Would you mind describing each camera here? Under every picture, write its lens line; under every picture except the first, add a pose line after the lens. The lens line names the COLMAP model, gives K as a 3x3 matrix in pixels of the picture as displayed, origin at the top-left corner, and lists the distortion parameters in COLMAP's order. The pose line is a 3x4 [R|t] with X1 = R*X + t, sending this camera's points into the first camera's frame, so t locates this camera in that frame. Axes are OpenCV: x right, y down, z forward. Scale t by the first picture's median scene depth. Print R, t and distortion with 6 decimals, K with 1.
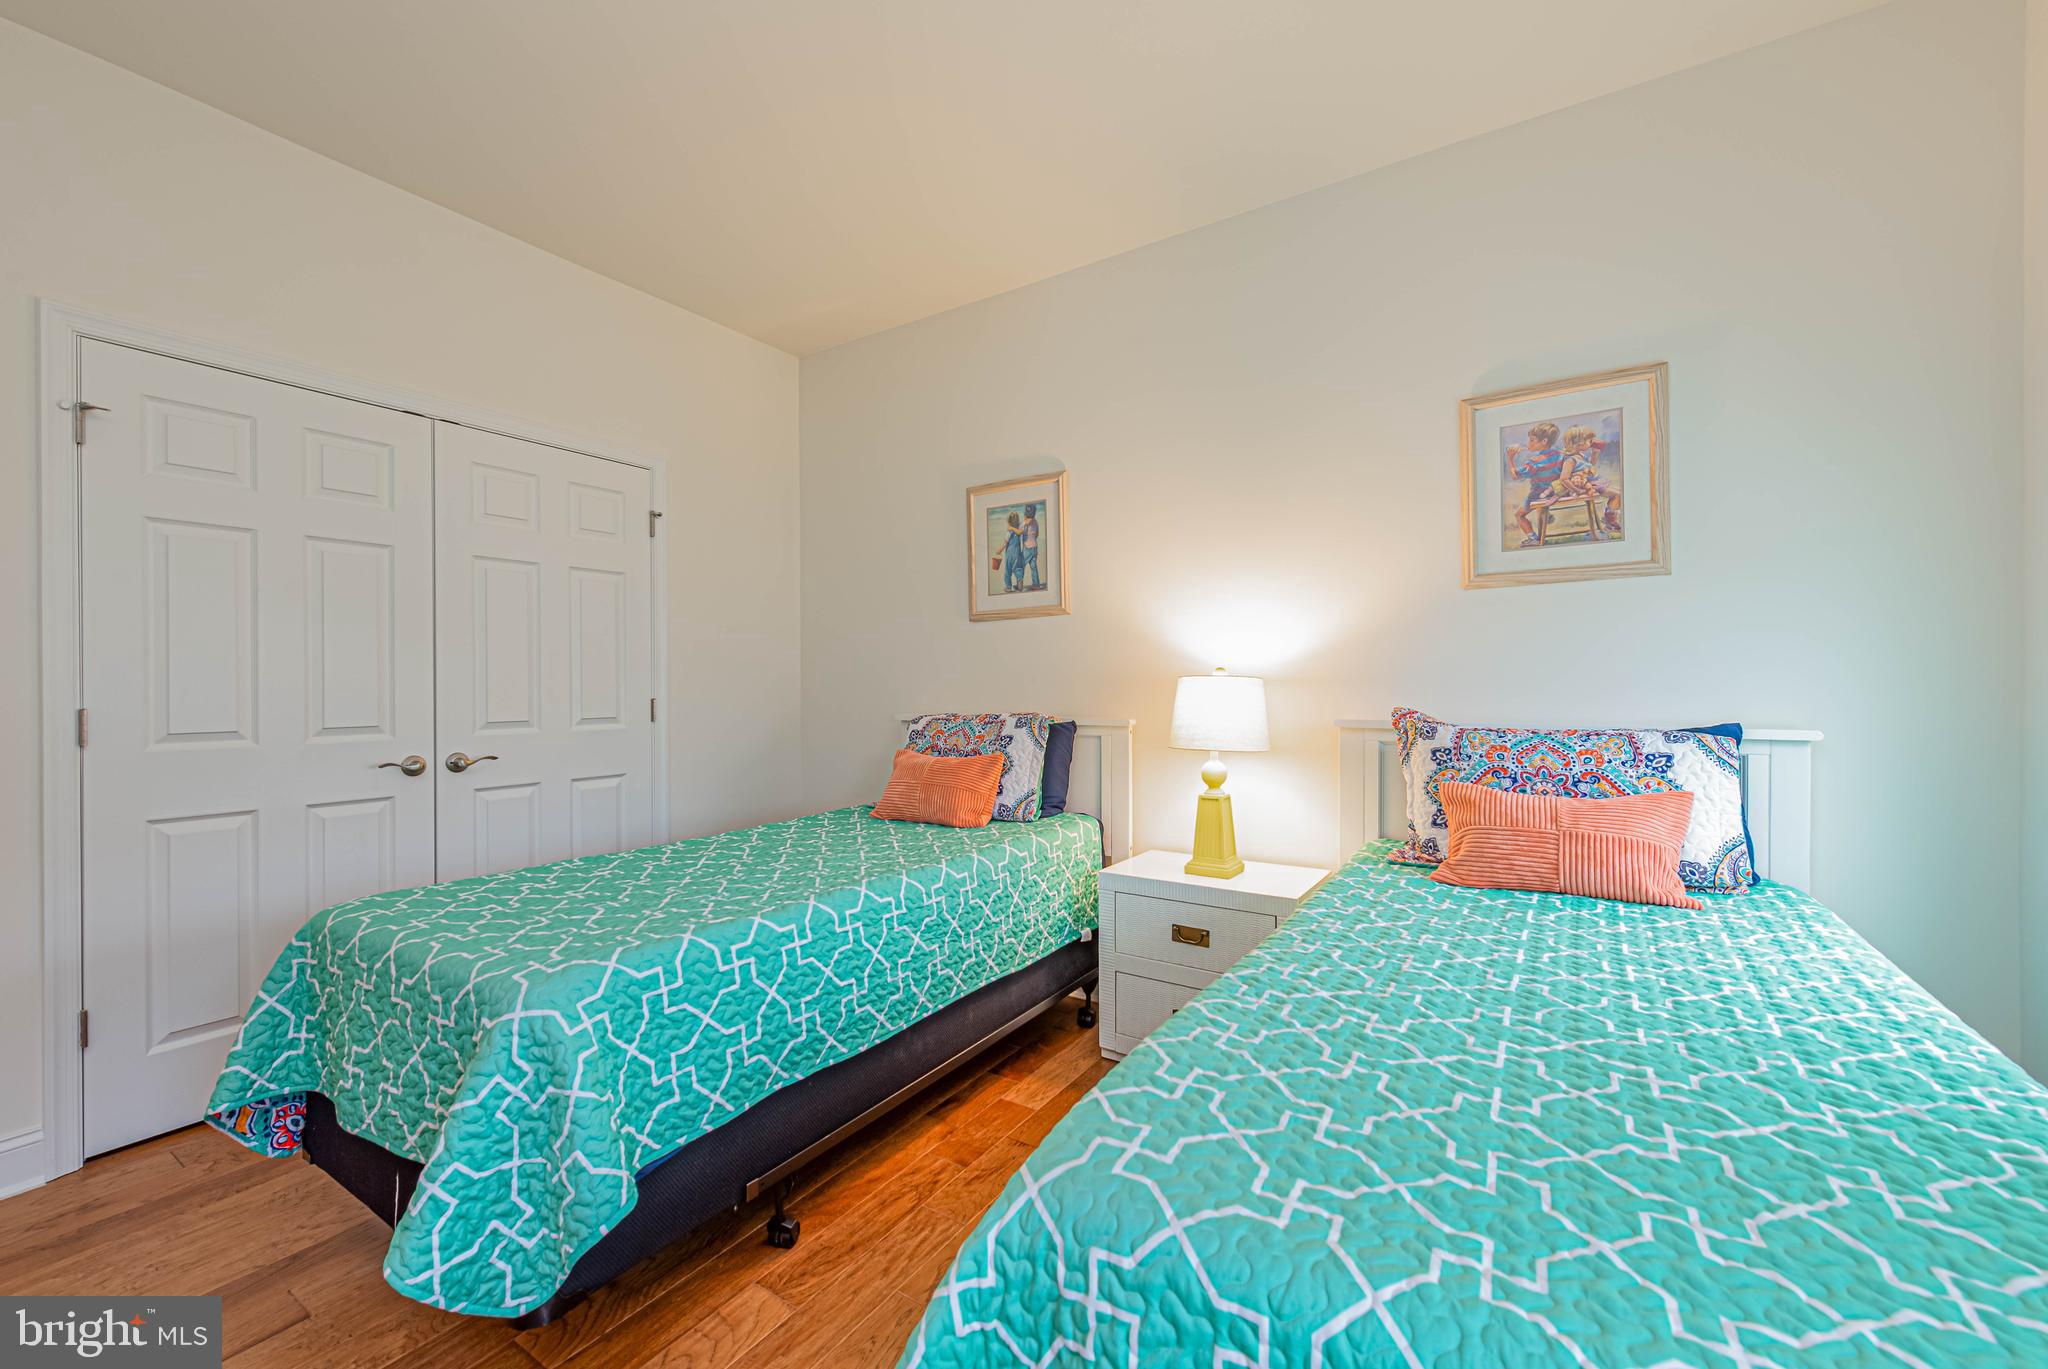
lens RADIAL K [[822.2, 0, 1022.6], [0, 822.2, 686.8], [0, 0, 1]] dist [0.009095, -0.001684]
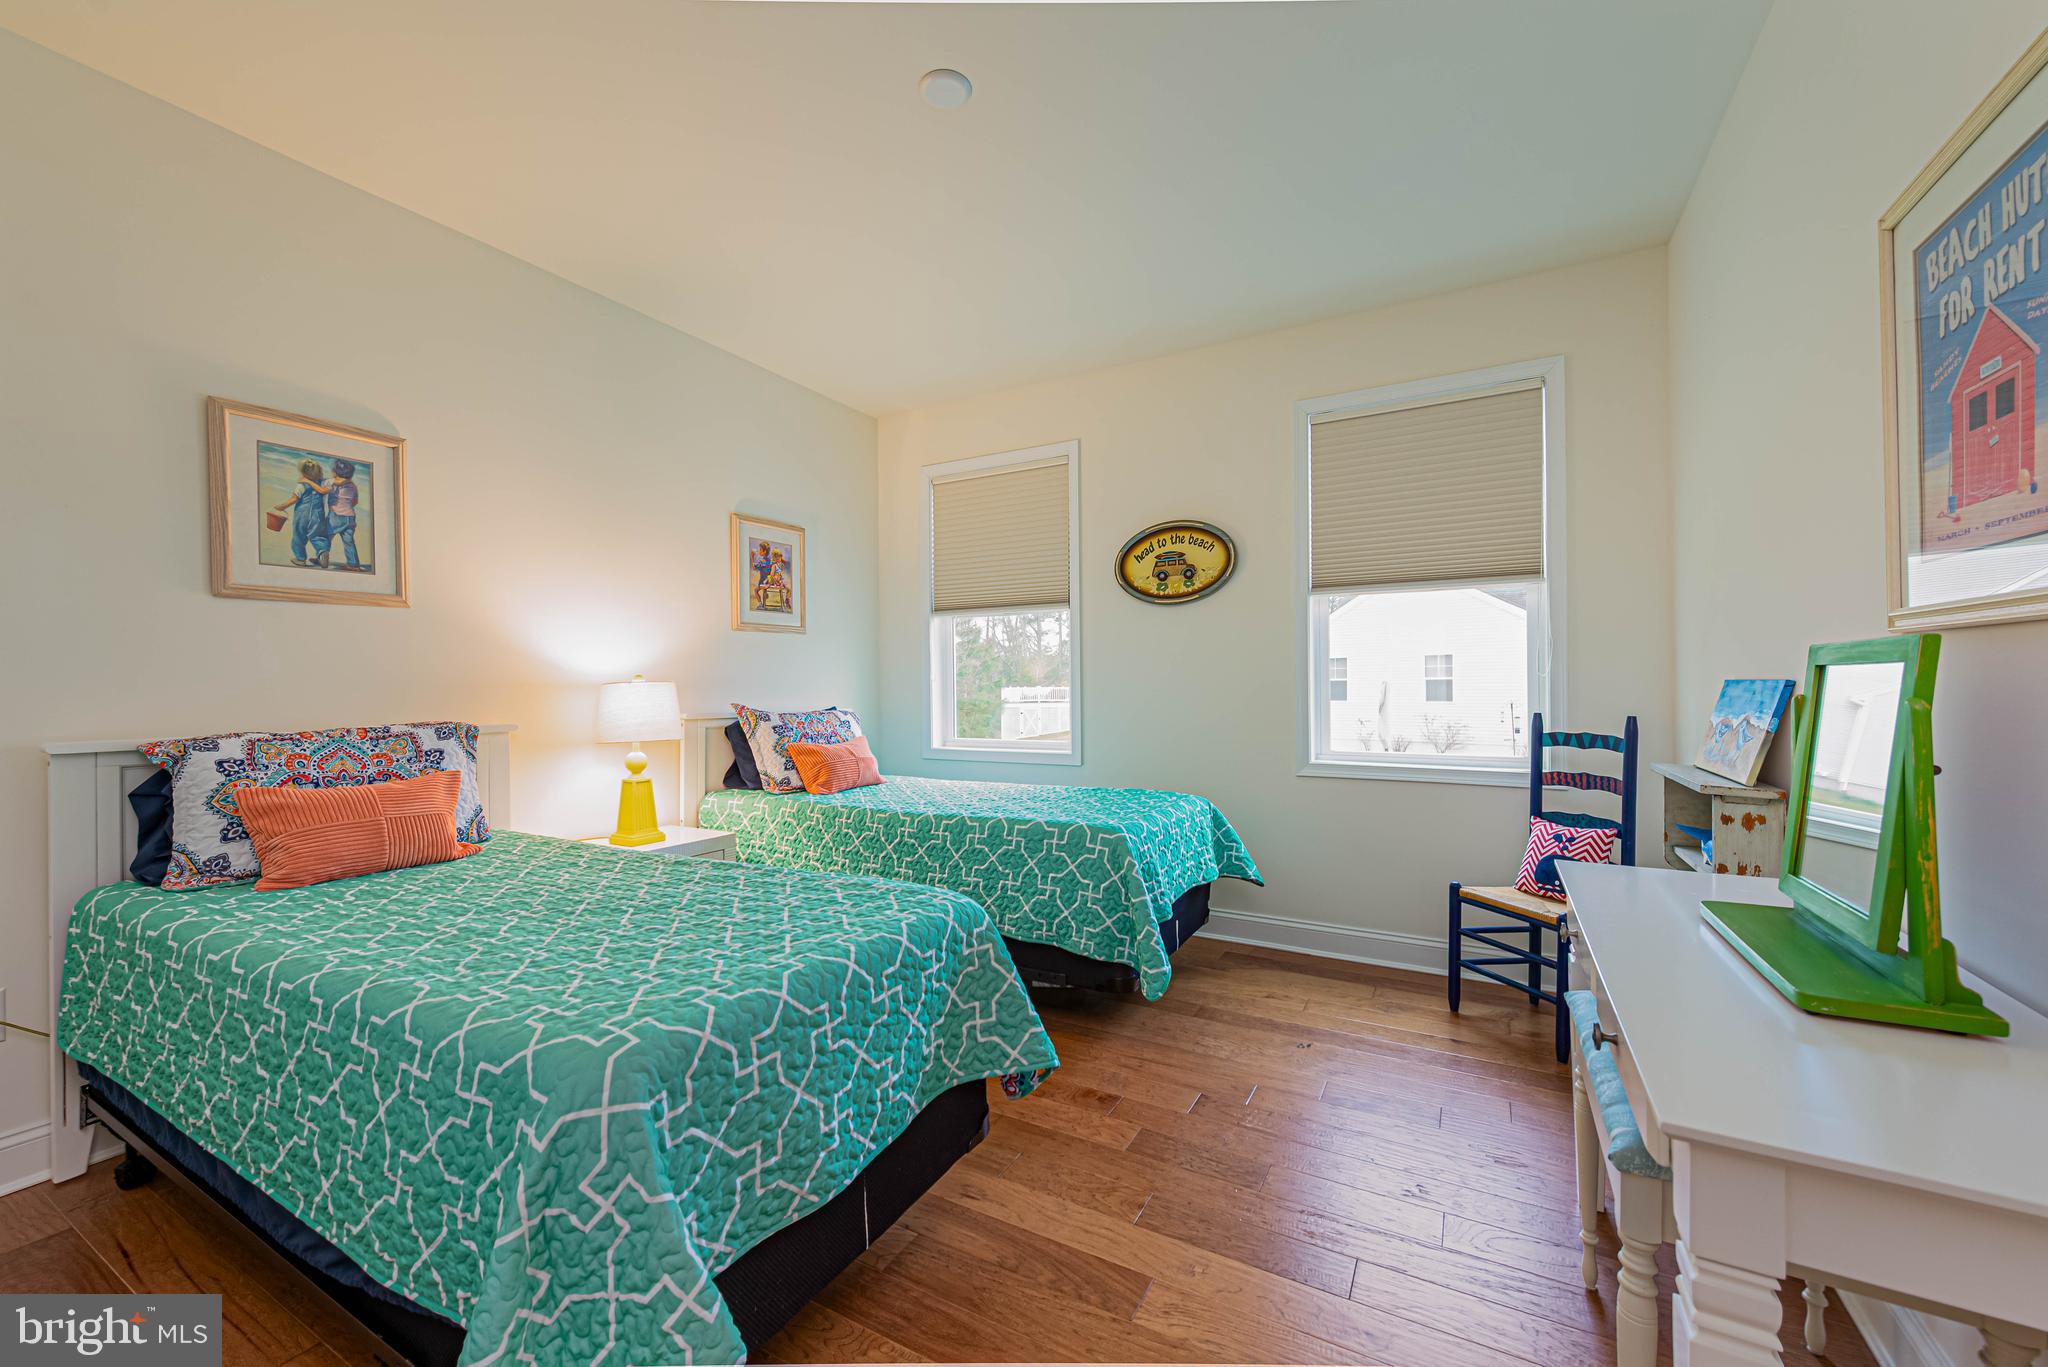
lens RADIAL K [[822.2, 0, 1018.3], [0, 822.2, 684.8], [0, 0, 1]] dist [0.009095, -0.001684]
pose [[-0.071668, 0.007179, 0.997403, -0.827339], [0.007300, 0.999951, -0.006673, 0.002510], [-0.997402, 0.006802, -0.071717, 0.416813]]
